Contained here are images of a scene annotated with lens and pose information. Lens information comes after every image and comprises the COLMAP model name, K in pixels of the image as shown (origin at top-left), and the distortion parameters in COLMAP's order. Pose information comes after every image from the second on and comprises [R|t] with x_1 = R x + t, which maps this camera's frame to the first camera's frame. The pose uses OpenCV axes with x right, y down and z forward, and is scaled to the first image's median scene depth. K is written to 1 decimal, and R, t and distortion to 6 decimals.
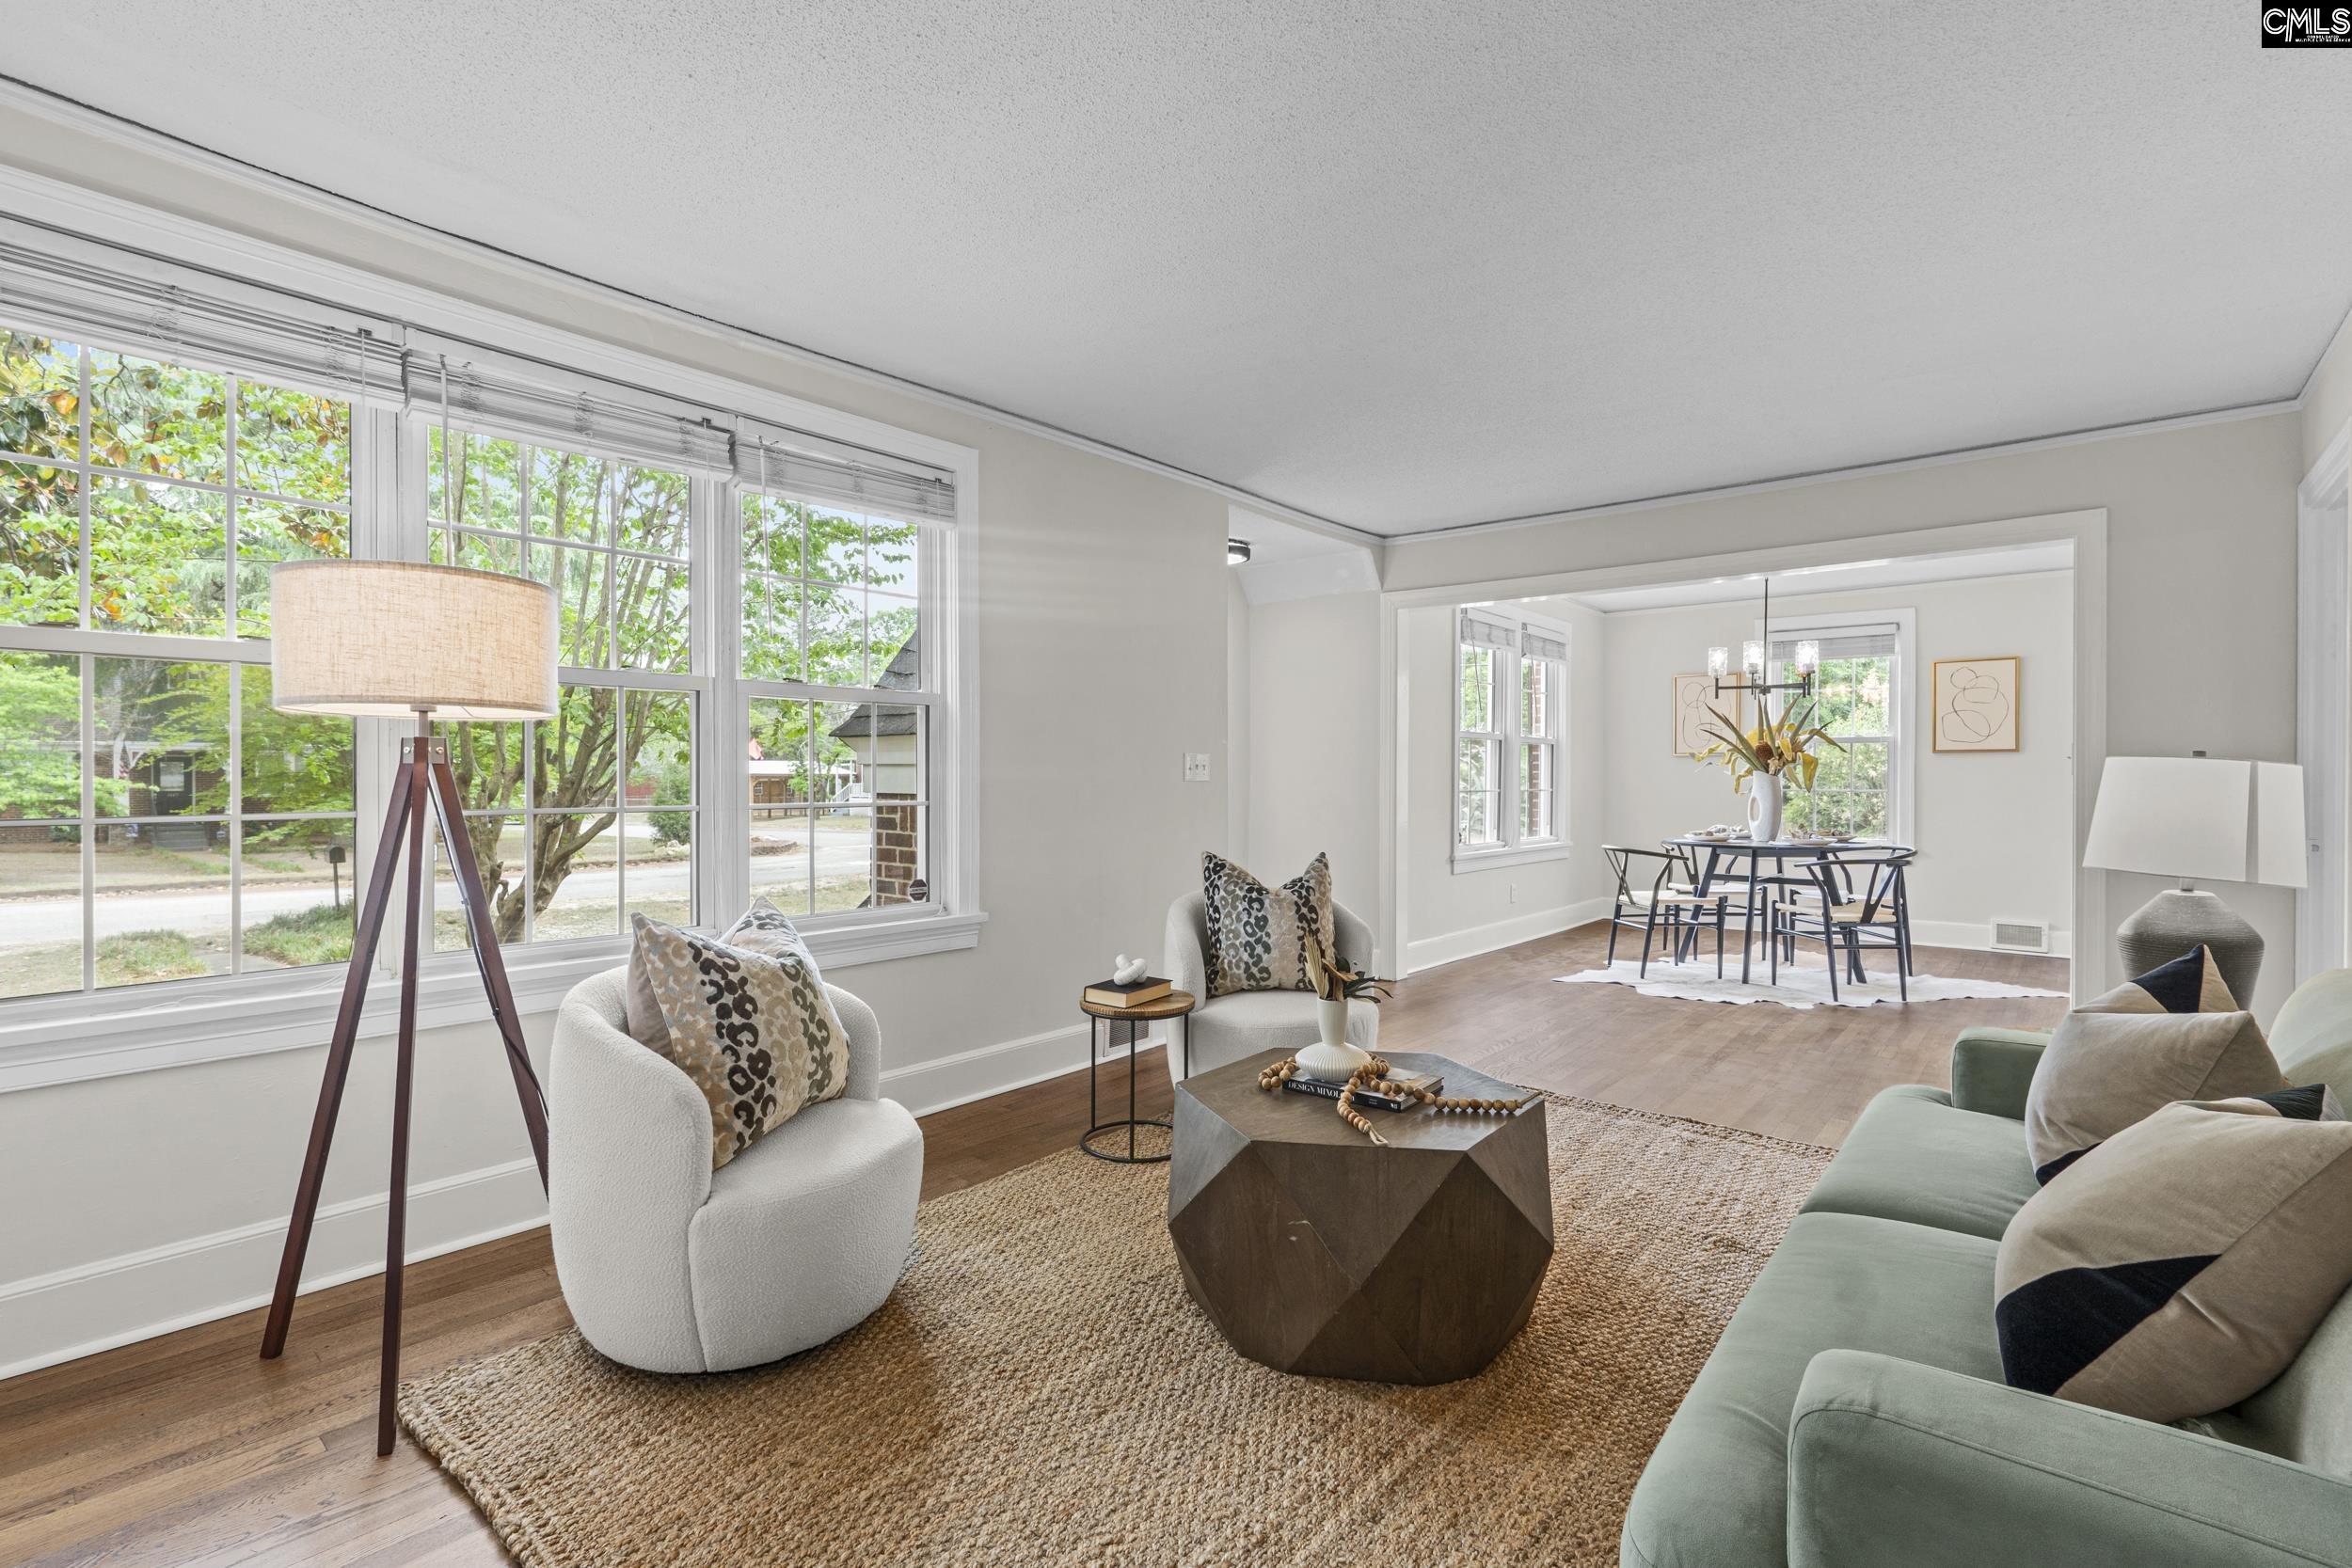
lens RADIAL K [[1086.2, 0, 1175.5], [0, 1086.2, 780.0], [0, 0, 1]] dist [-0.001457, -0.000820]
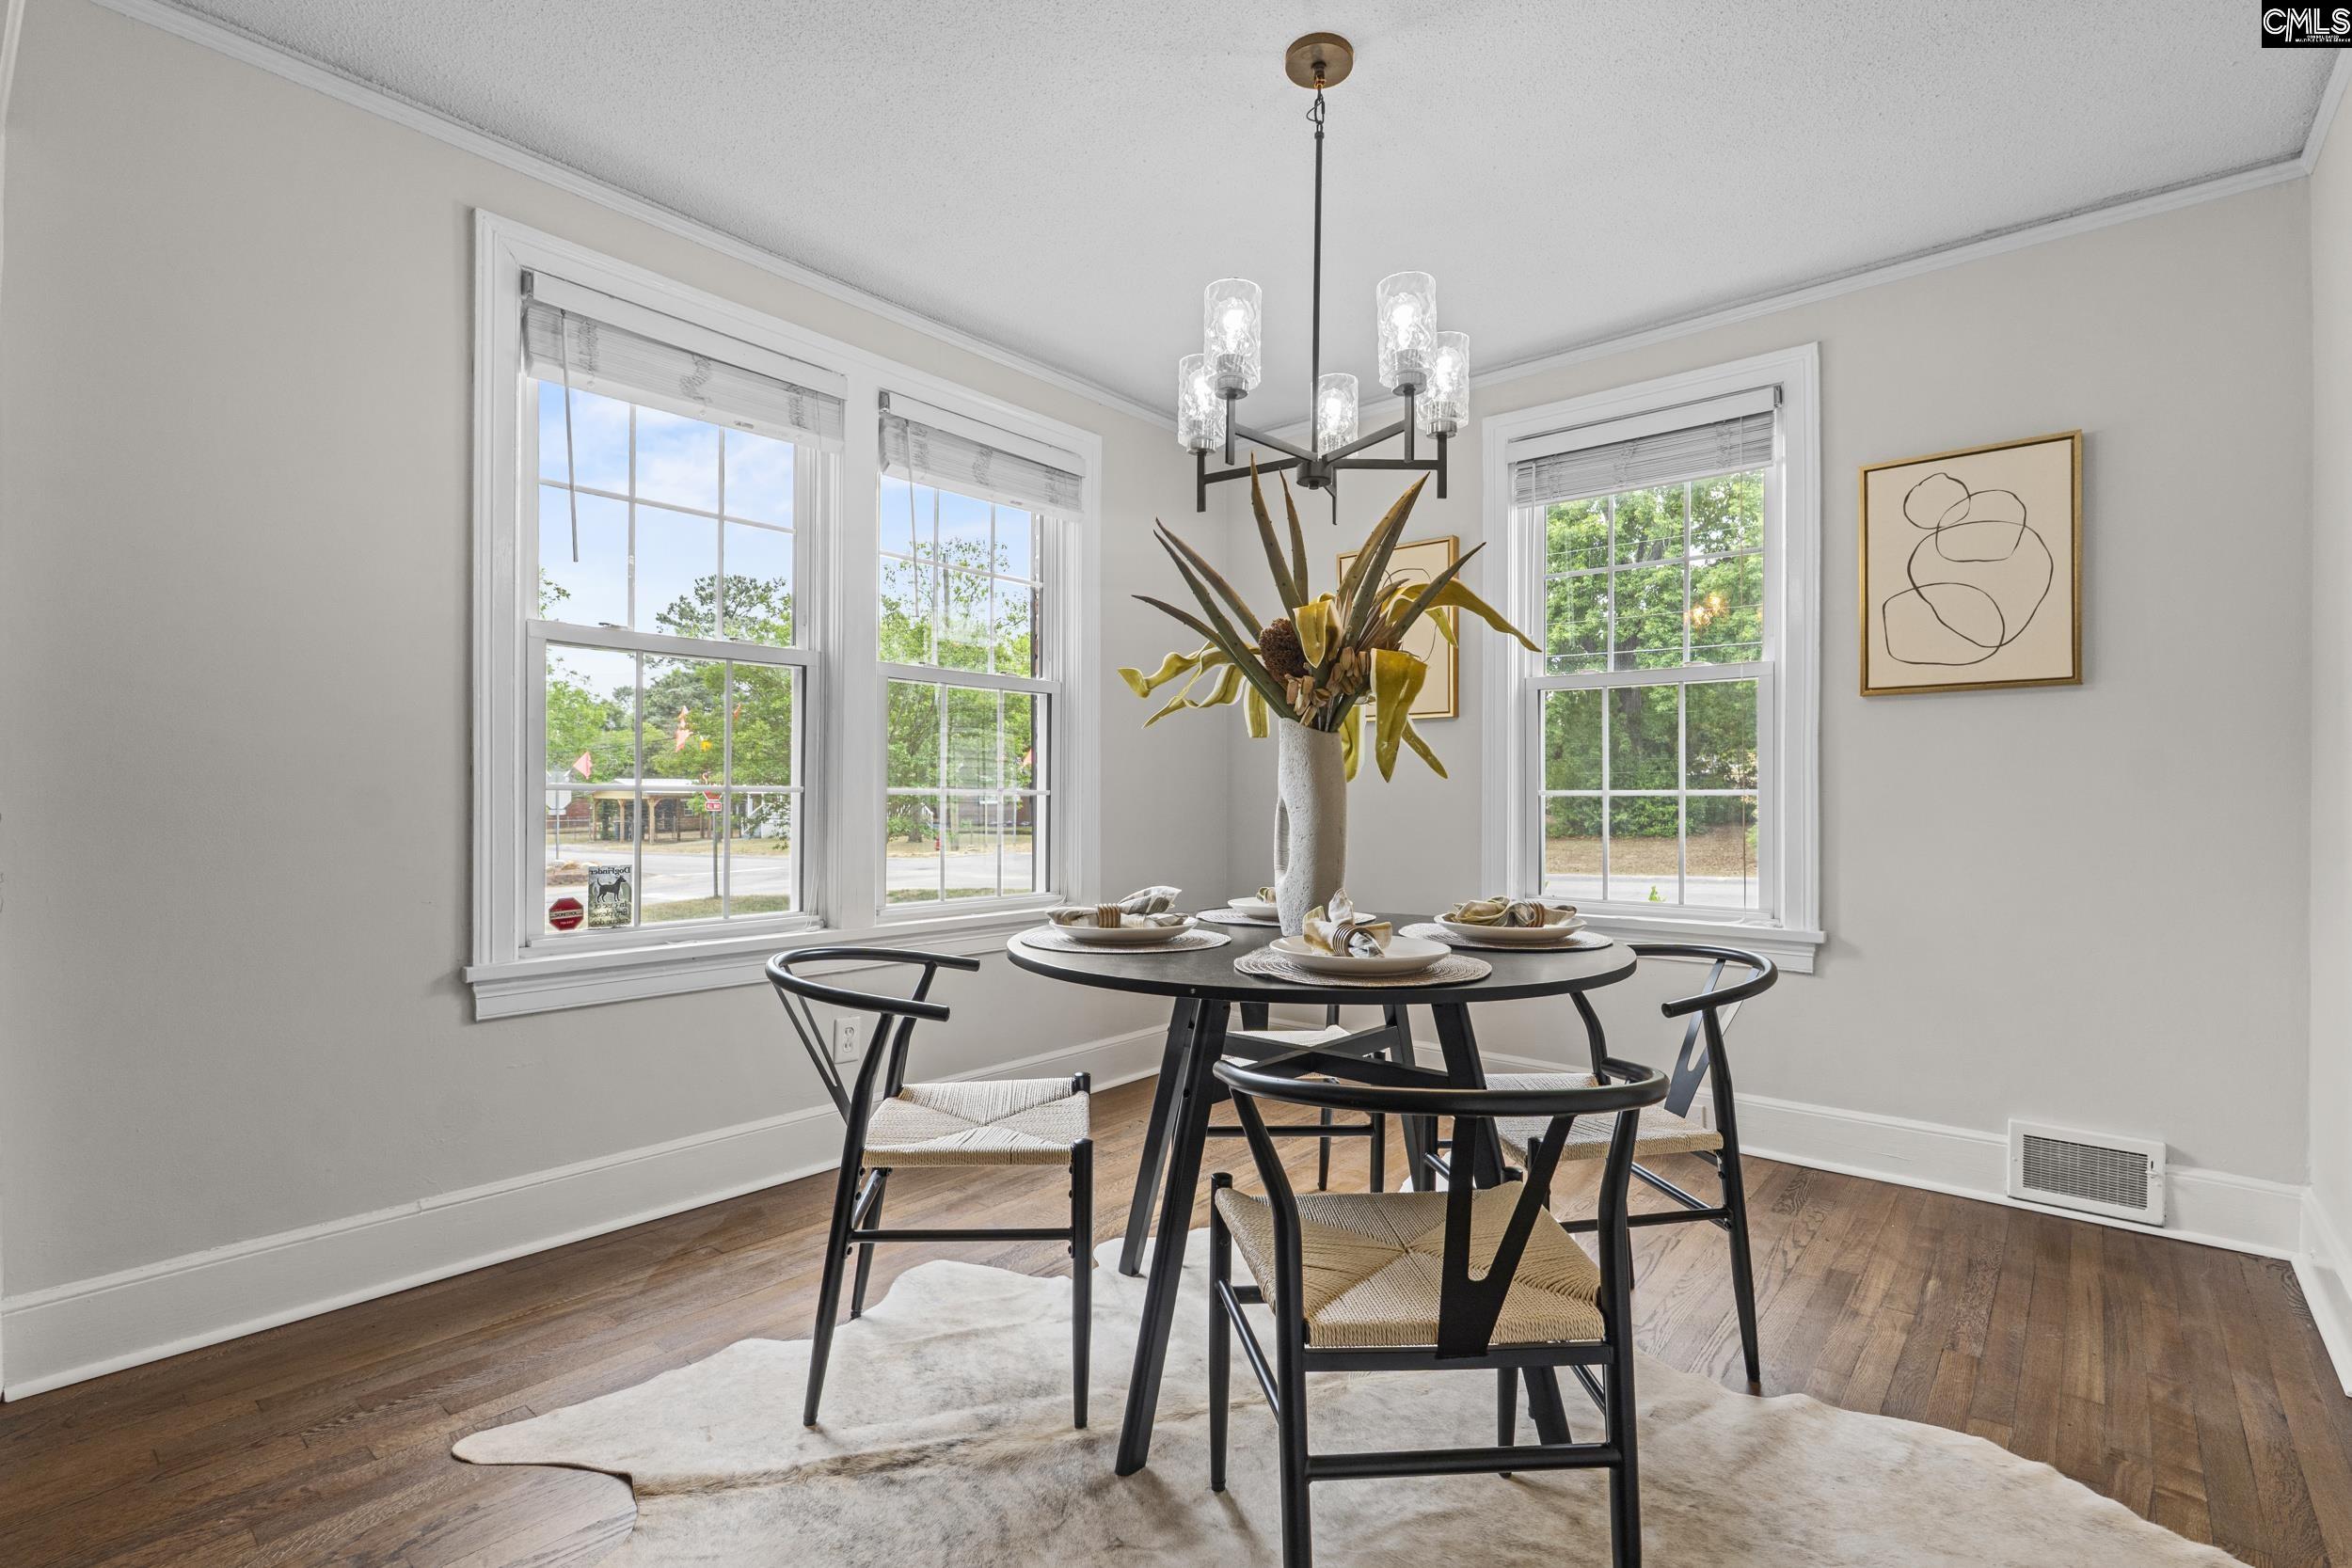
lens RADIAL K [[1086.2, 0, 1178.2], [0, 1086.2, 795.1], [0, 0, 1]] dist [-0.001457, -0.000820]
pose [[0.999989, 0.001146, -0.004628, 0.461275], [-0.001184, 0.999965, -0.008325, 0.015859], [0.004618, 0.008331, 0.999955, 0.616753]]
